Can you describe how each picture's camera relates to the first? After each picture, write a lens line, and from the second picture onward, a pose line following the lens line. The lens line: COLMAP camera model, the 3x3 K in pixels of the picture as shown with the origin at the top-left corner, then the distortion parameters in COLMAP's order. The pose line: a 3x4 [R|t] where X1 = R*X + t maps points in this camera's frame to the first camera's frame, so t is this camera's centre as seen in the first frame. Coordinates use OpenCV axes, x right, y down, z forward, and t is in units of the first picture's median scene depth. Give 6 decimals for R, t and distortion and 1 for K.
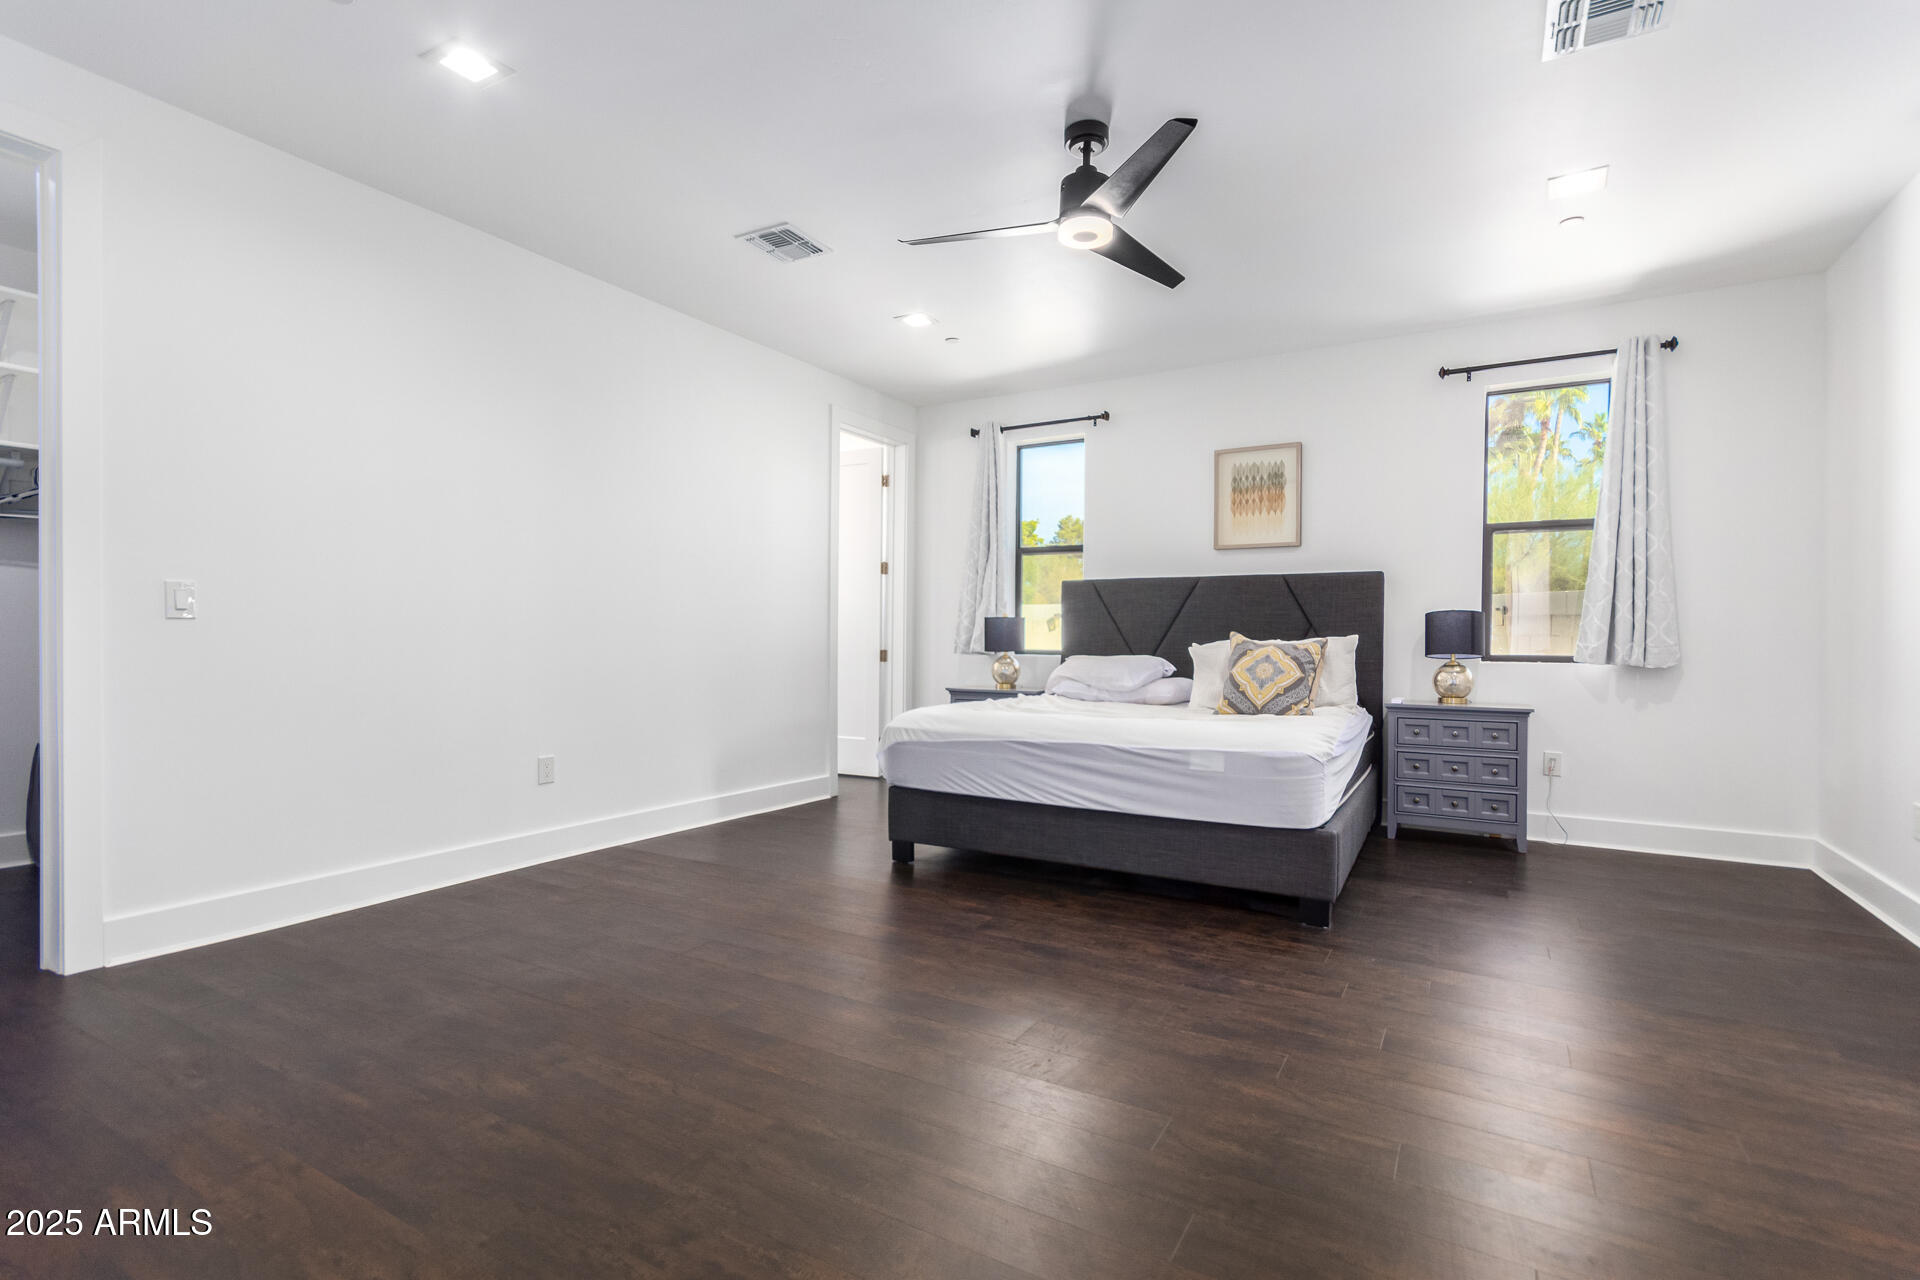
lens RADIAL K [[902.9, 0, 967.5], [0, 902.9, 644.2], [0, 0, 1]] dist [0.003814, 0.000579]
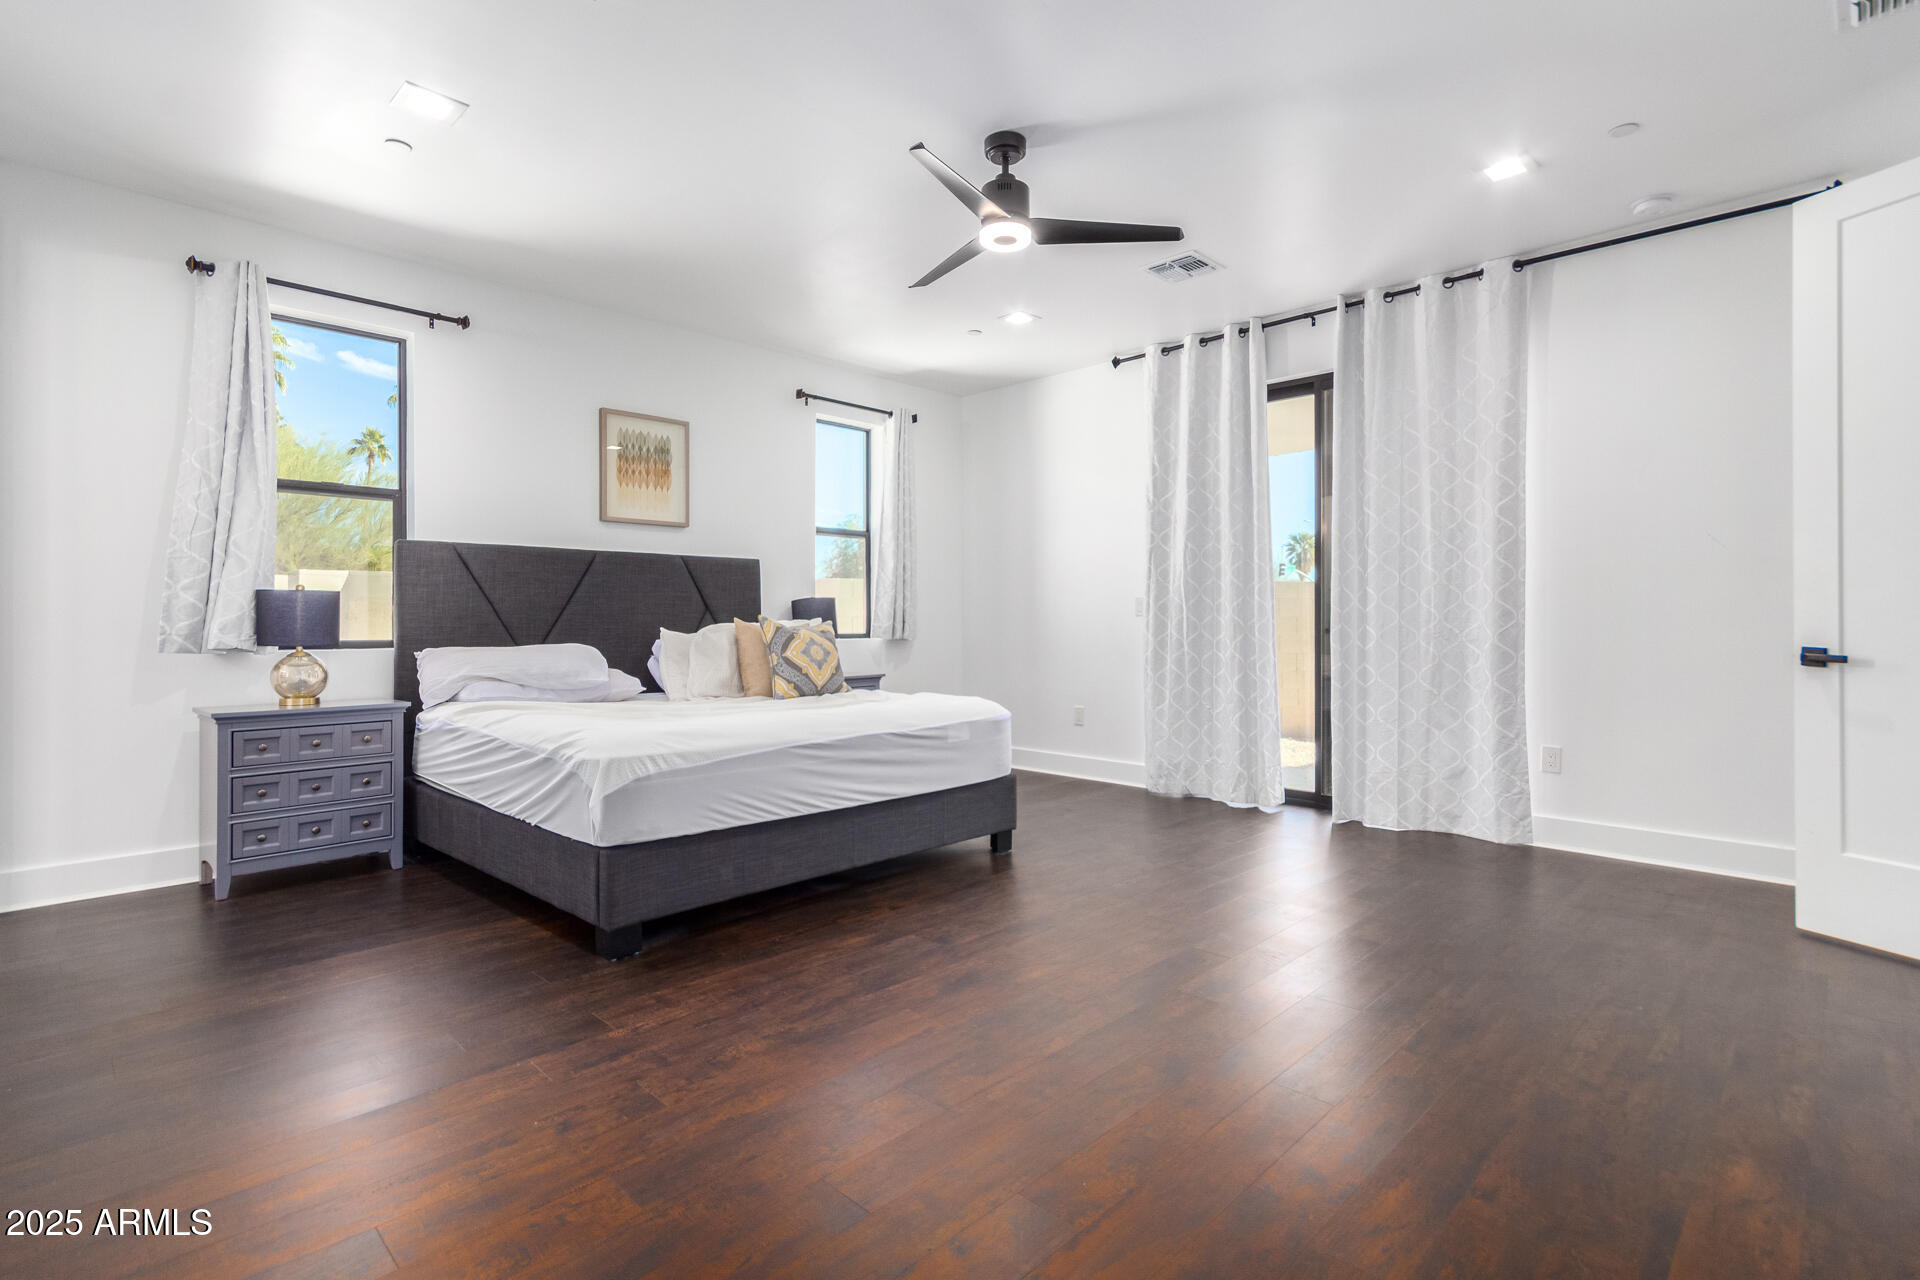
lens RADIAL K [[941.8, 0, 961.9], [0, 941.8, 622.4], [0, 0, 1]] dist [0.002642, 0.000388]
pose [[0.229819, -0.006339, 0.973213, -0.573022], [0.010987, 0.999932, 0.003919, -0.006593], [-0.973171, 0.009792, 0.229873, 0.487073]]
